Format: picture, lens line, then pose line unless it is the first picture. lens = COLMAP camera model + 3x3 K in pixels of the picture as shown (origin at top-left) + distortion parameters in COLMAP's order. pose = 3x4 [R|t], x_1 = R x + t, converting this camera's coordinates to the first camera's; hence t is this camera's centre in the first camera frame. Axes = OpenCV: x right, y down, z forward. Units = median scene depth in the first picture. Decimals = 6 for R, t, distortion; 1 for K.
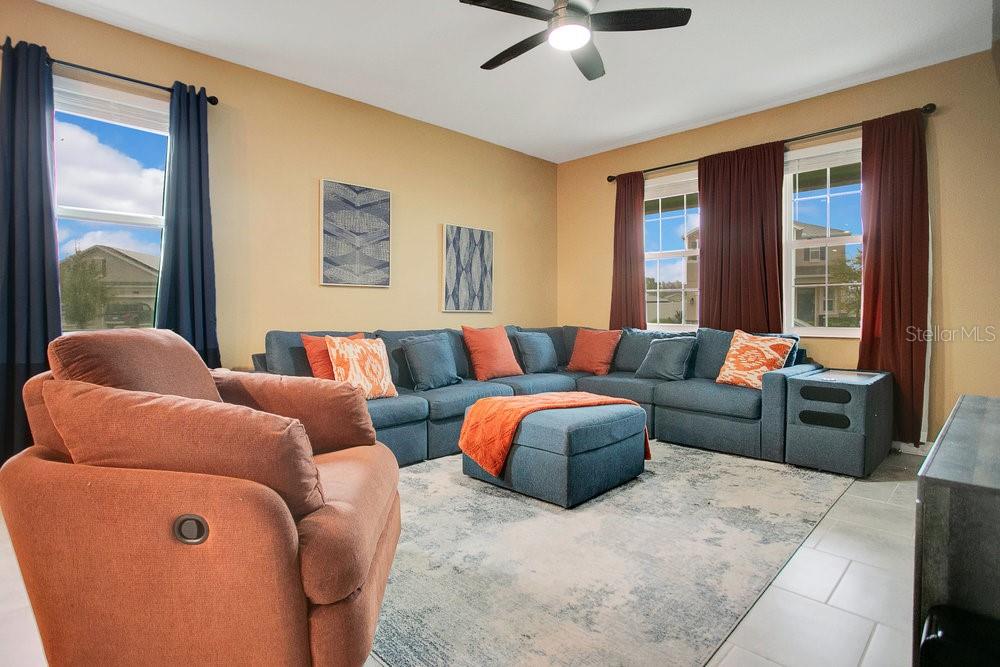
lens RADIAL K [[513.4, 0, 504.8], [0, 513.4, 327.1], [0, 0, 1]] dist [-0.054171, 0.000837]
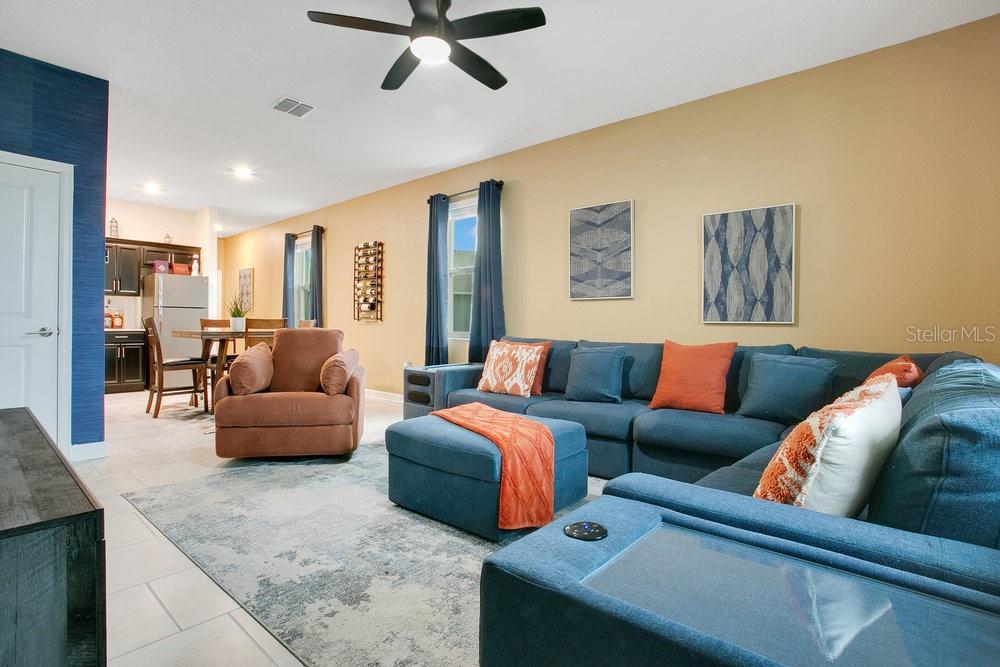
lens RADIAL K [[513.4, 0, 504.9], [0, 513.4, 330.1], [0, 0, 1]] dist [-0.054171, 0.000837]
pose [[0.055295, 0.012651, -0.998390, 0.759927], [-0.036718, 0.999269, 0.010629, -0.018690], [0.997795, 0.036071, 0.055719, 0.731788]]
